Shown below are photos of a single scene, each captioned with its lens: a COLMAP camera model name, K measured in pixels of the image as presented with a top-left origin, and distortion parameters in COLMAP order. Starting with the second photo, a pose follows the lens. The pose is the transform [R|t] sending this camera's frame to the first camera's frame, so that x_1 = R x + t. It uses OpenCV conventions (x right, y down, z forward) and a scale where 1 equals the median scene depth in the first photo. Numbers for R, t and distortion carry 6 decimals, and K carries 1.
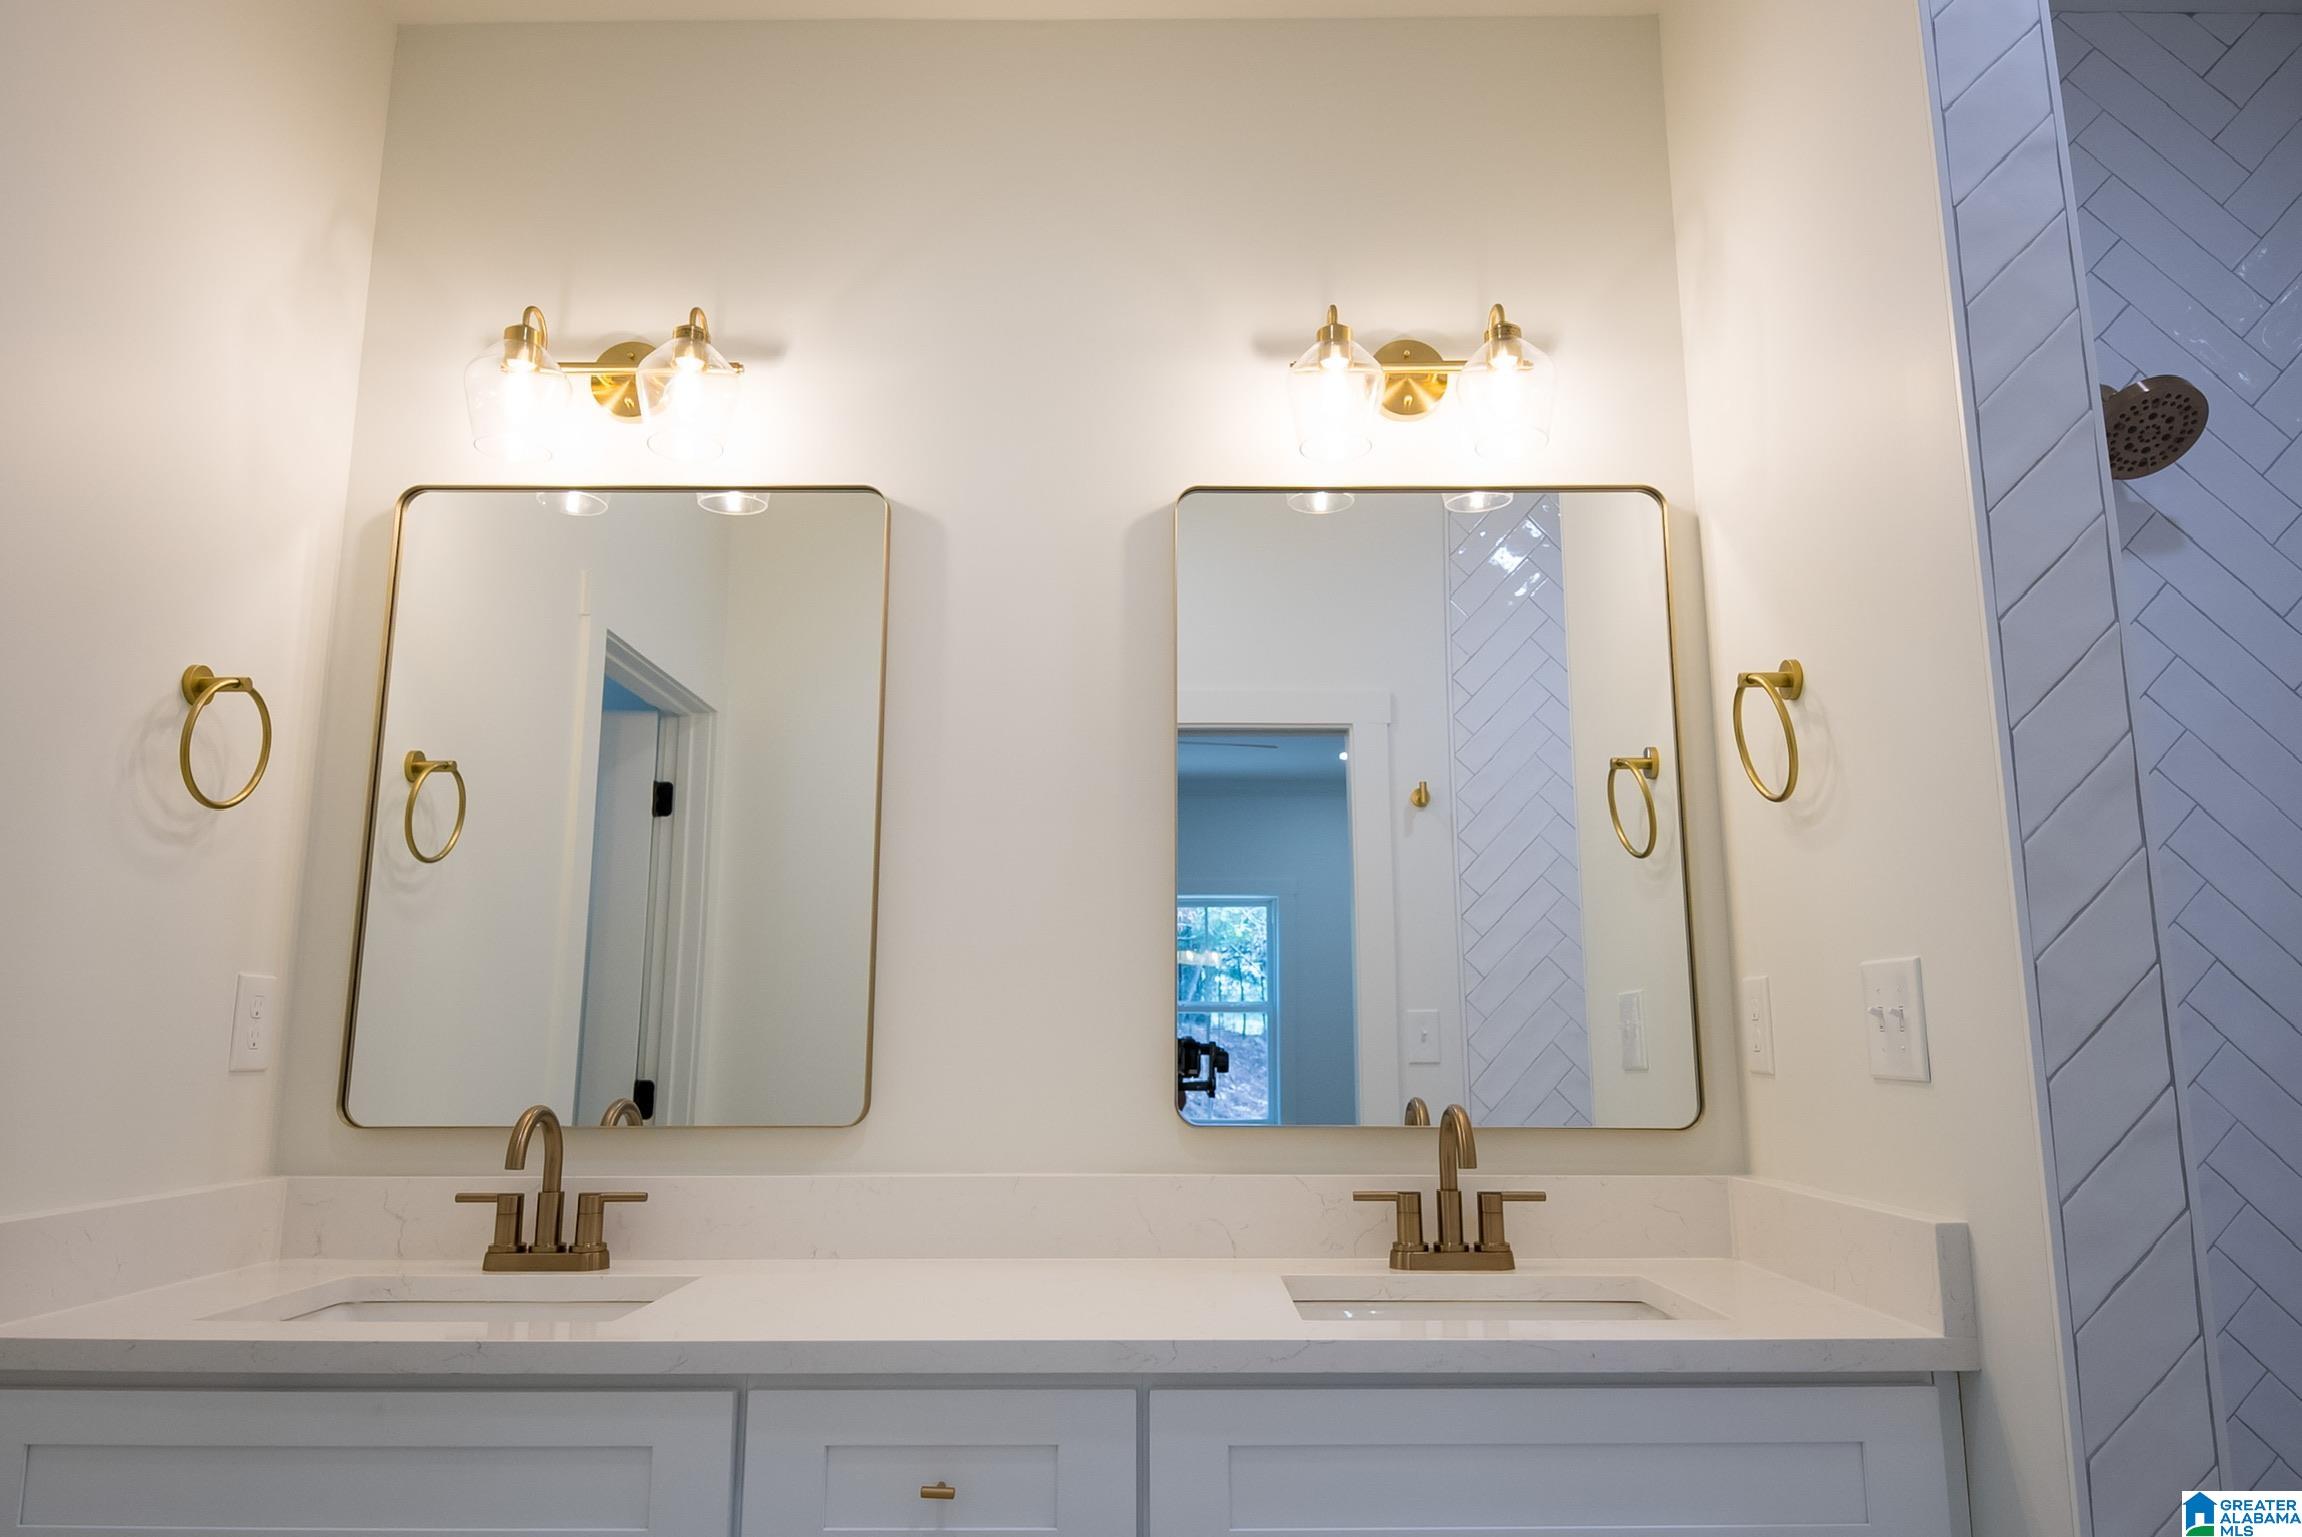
lens RADIAL K [[1472.0, 0, 1158.8], [0, 1472.0, 773.0], [0, 0, 1]] dist [0.037424, -0.054011]
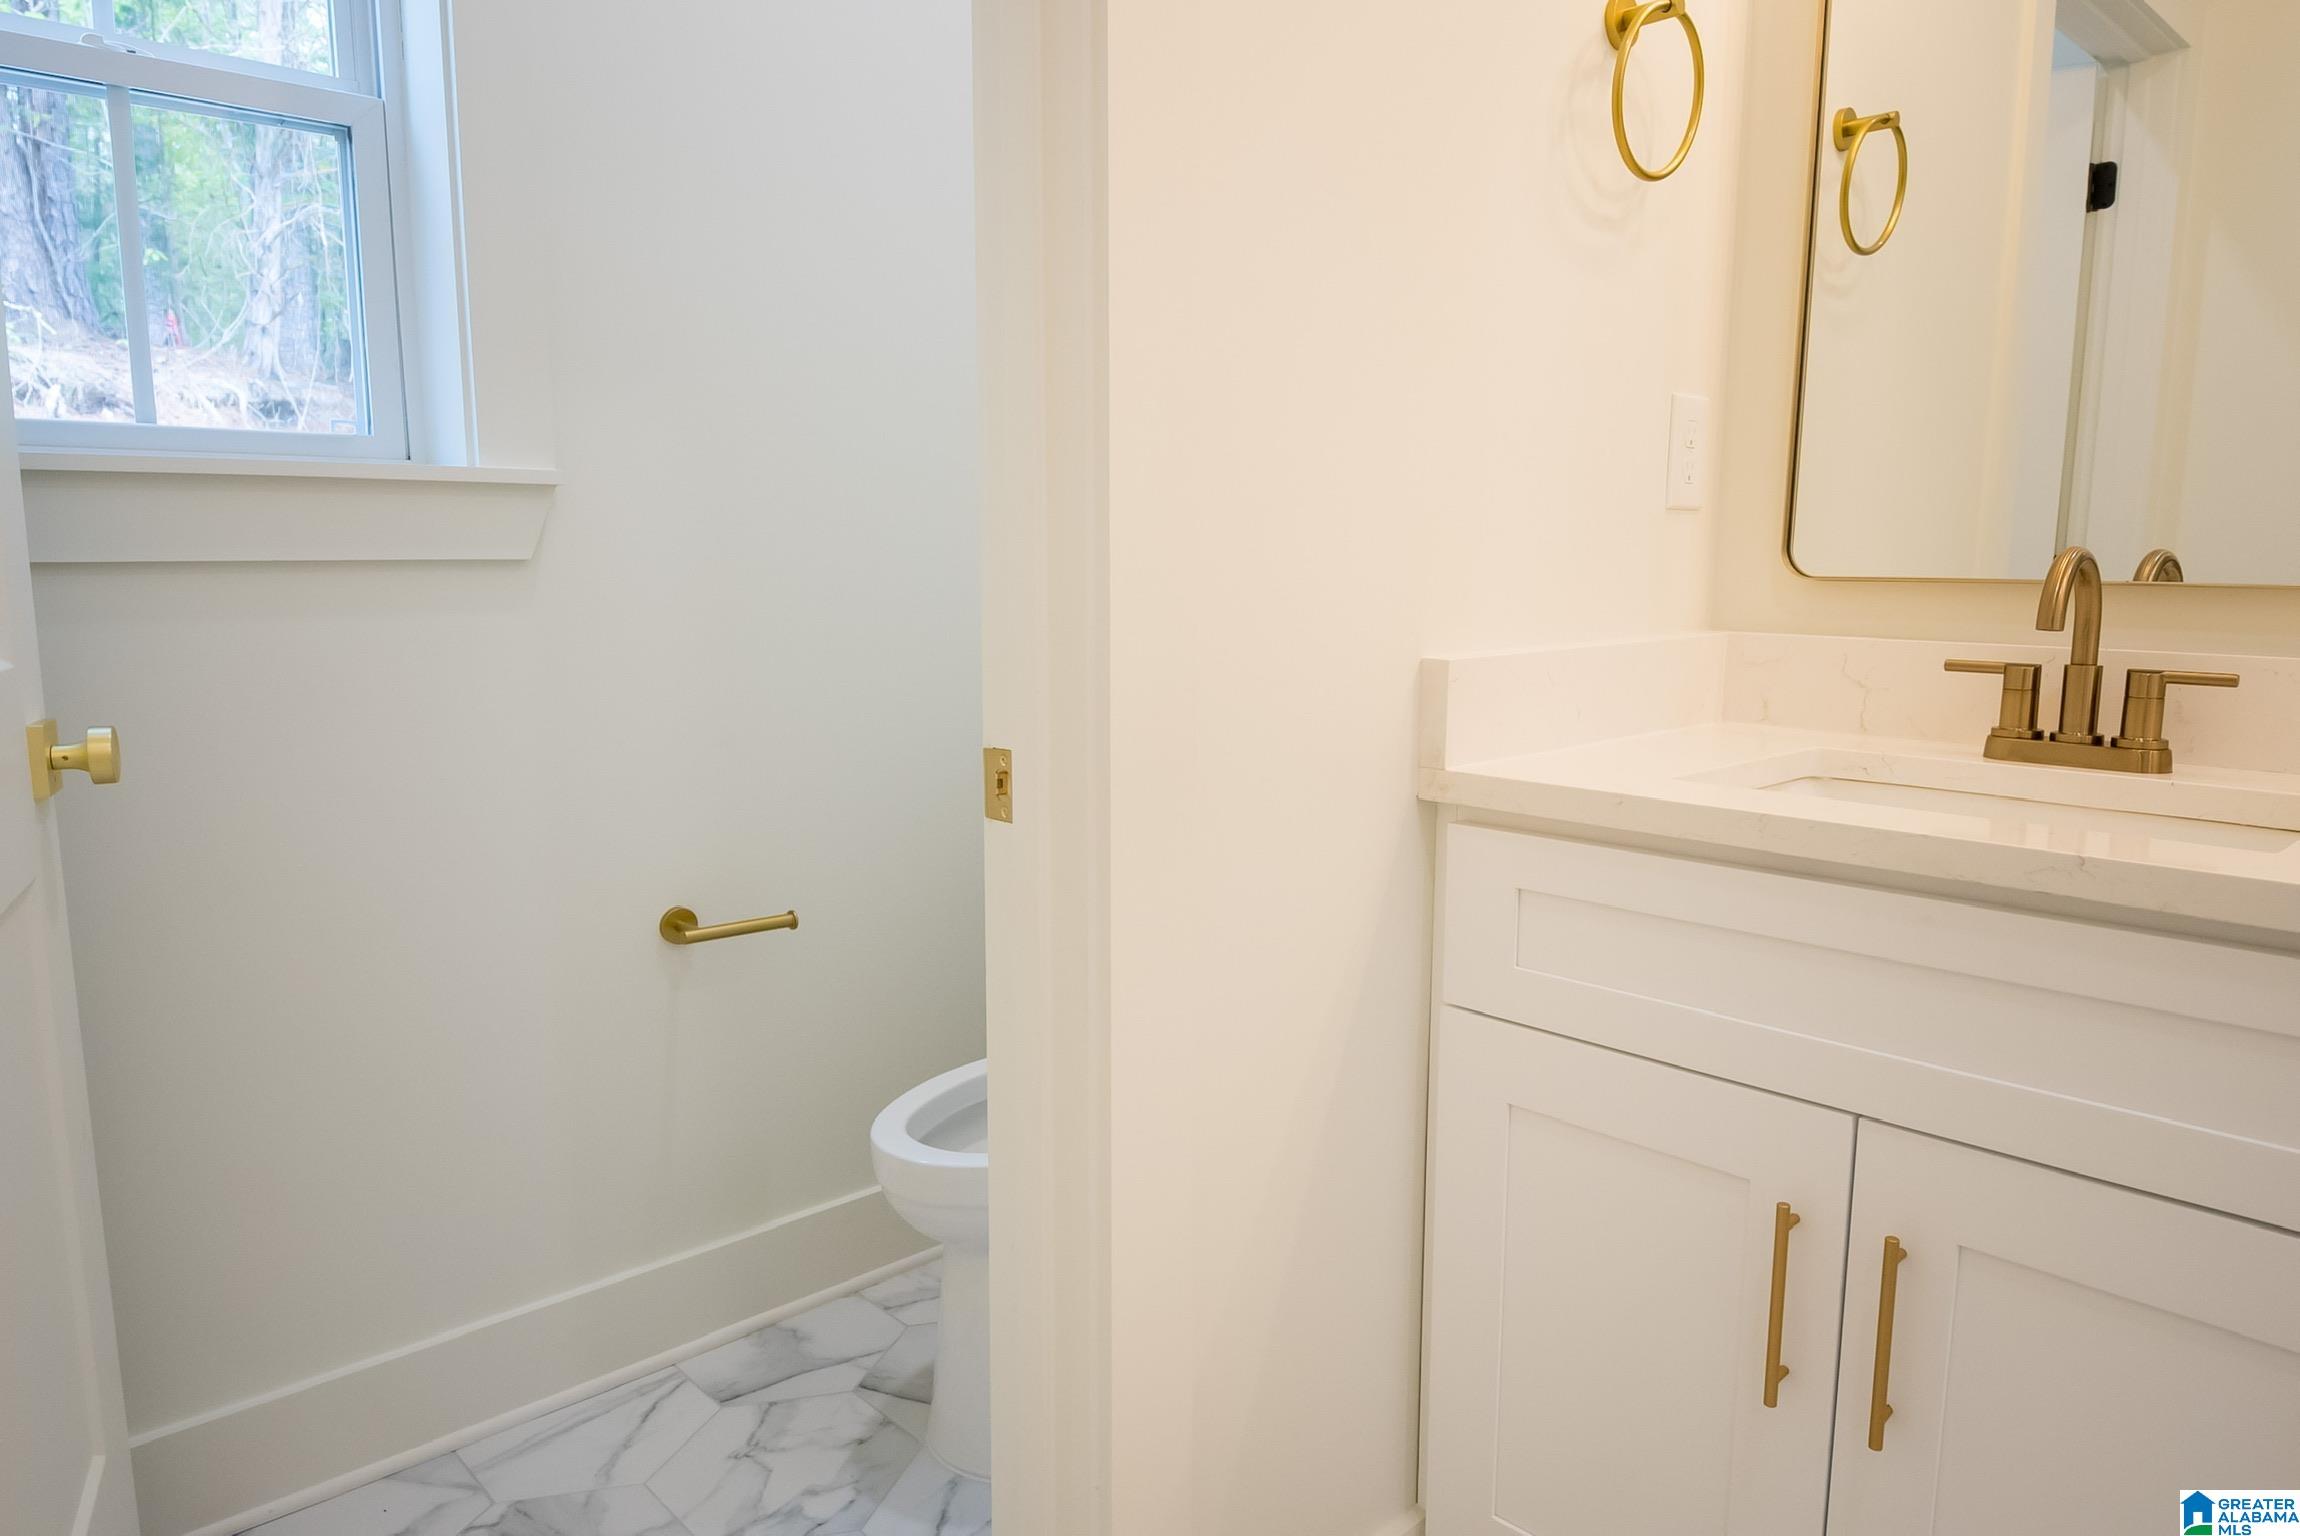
lens RADIAL K [[1470.8, 0, 1157.8], [0, 1470.8, 772.5], [0, 0, 1]] dist [0.037424, -0.054011]
pose [[0.687918, 0.112700, -0.716985, -0.189072], [0.129176, 0.953086, 0.273752, 0.071446], [0.714200, -0.280936, 0.641087, 0.181213]]
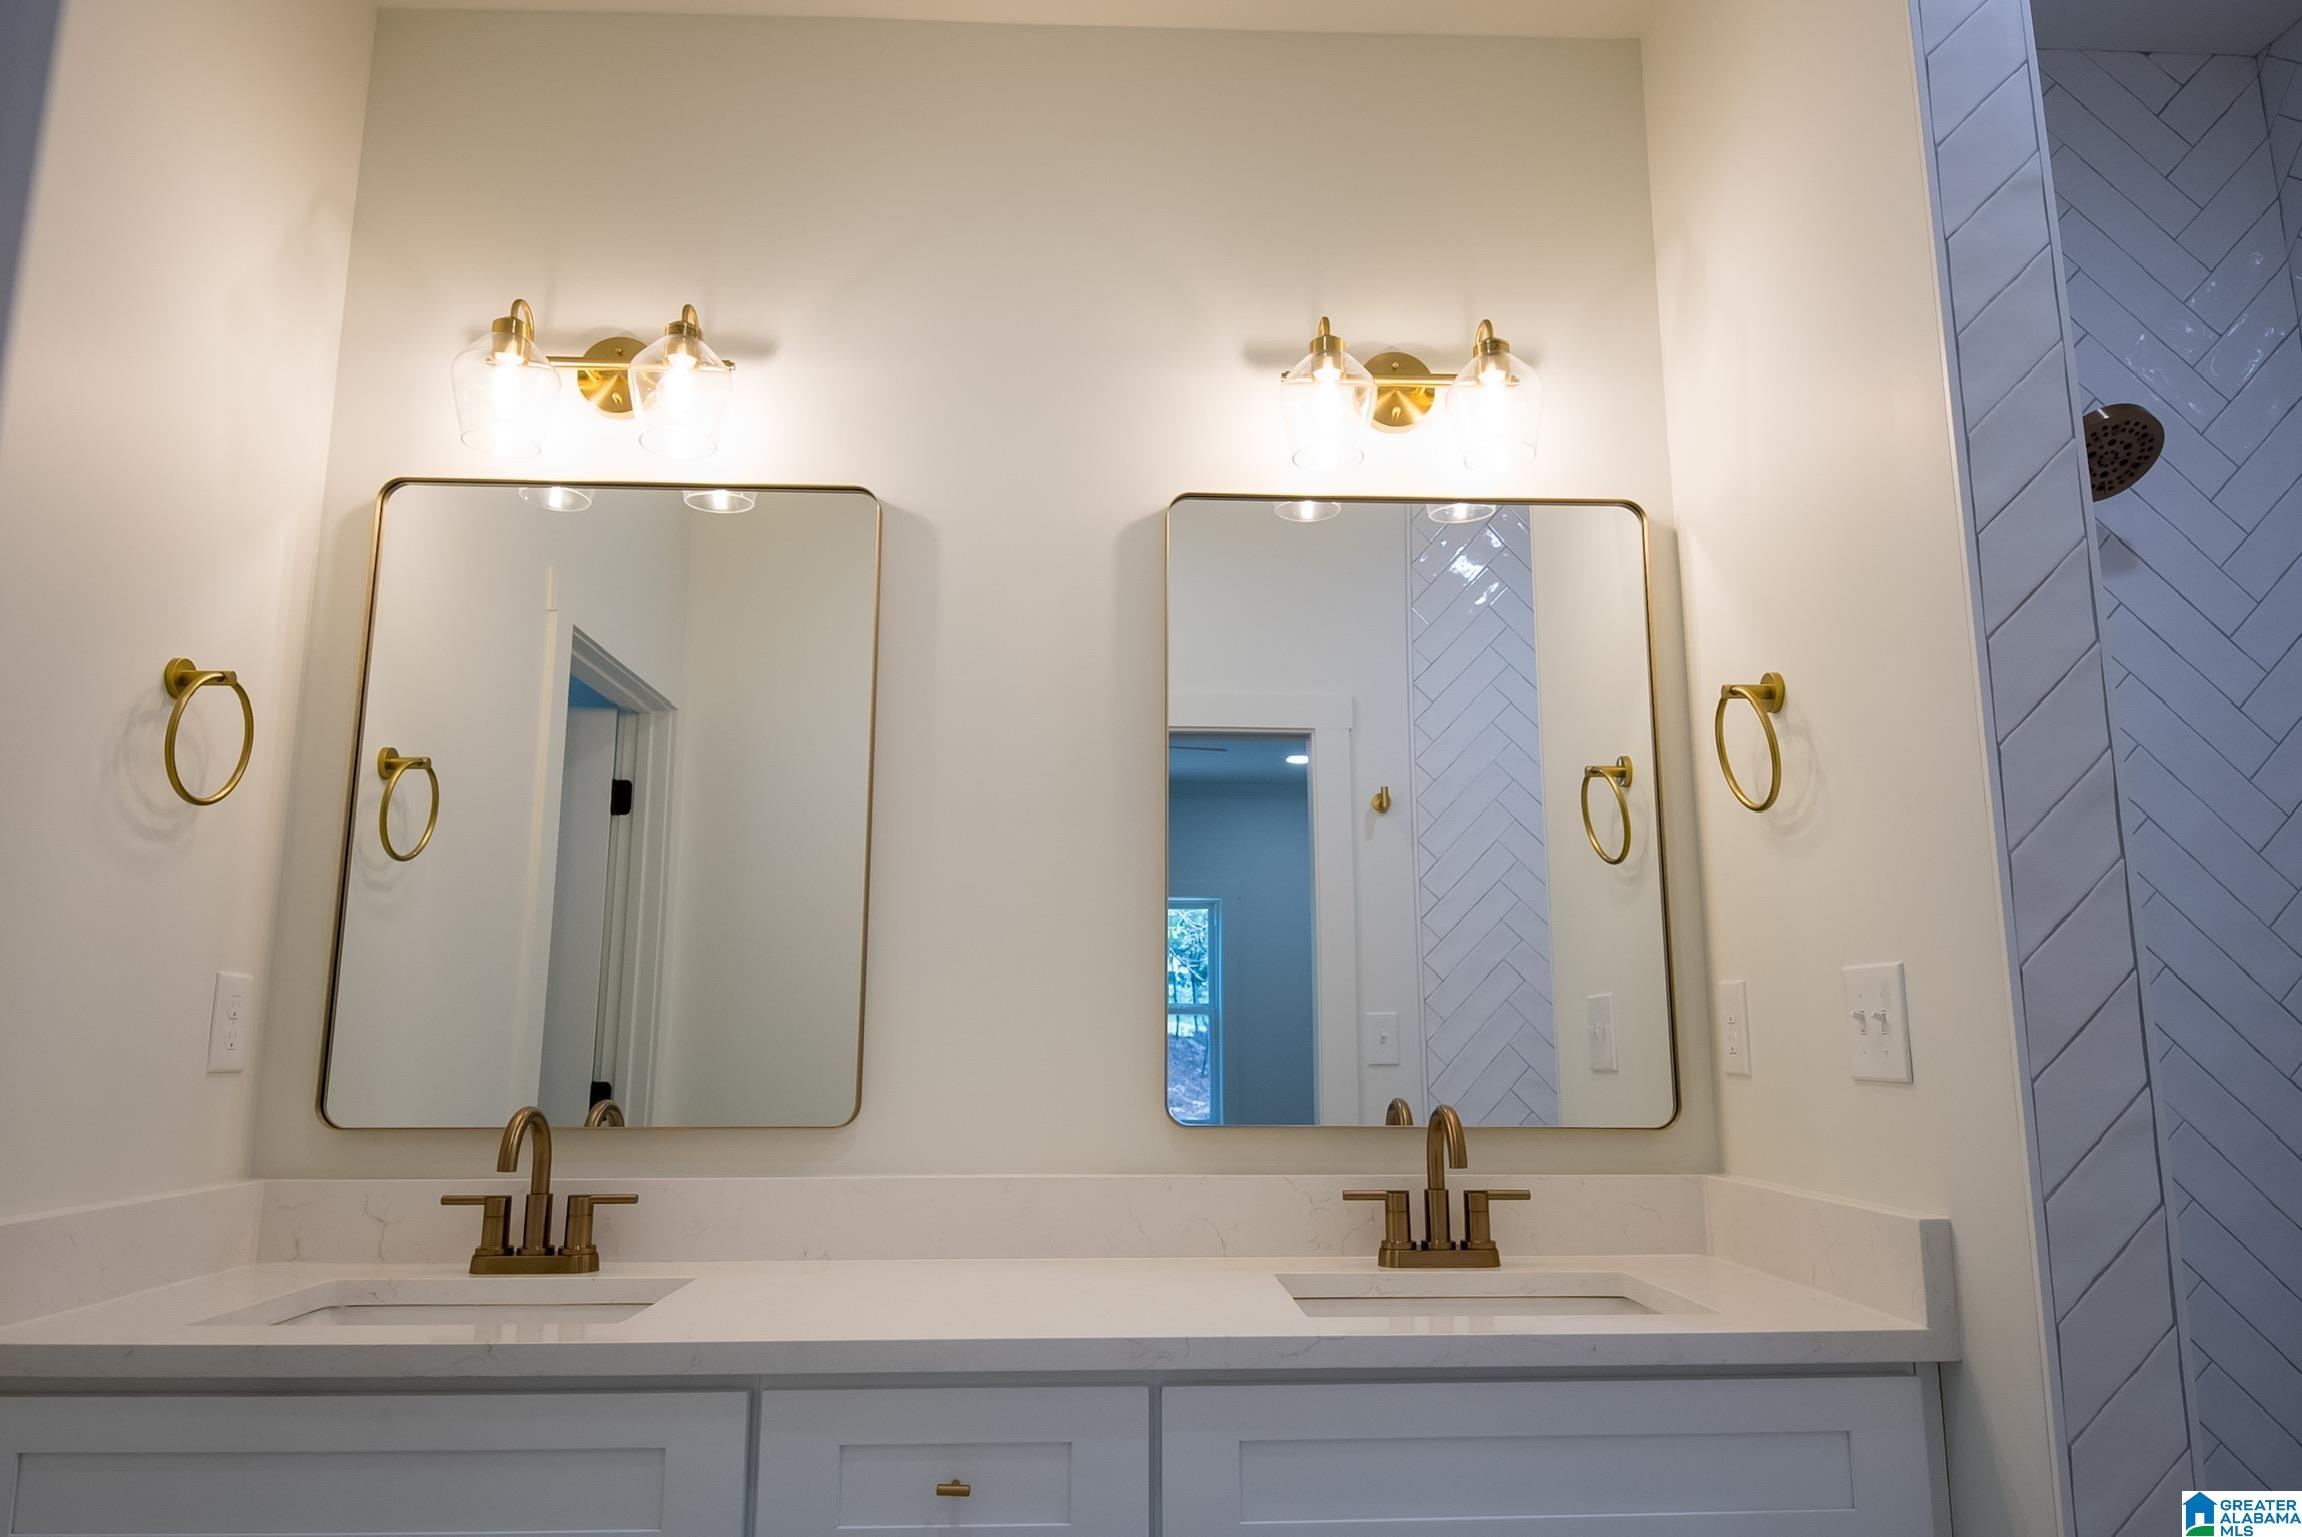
lens RADIAL K [[1473.8, 0, 1157.5], [0, 1473.8, 777.4], [0, 0, 1]] dist [0.037088, -0.053727]
pose [[0.998948, 0.009270, 0.044914, -0.043178], [-0.009370, 0.999954, 0.002019, -0.001895], [-0.044894, -0.002438, 0.998989, -0.009585]]
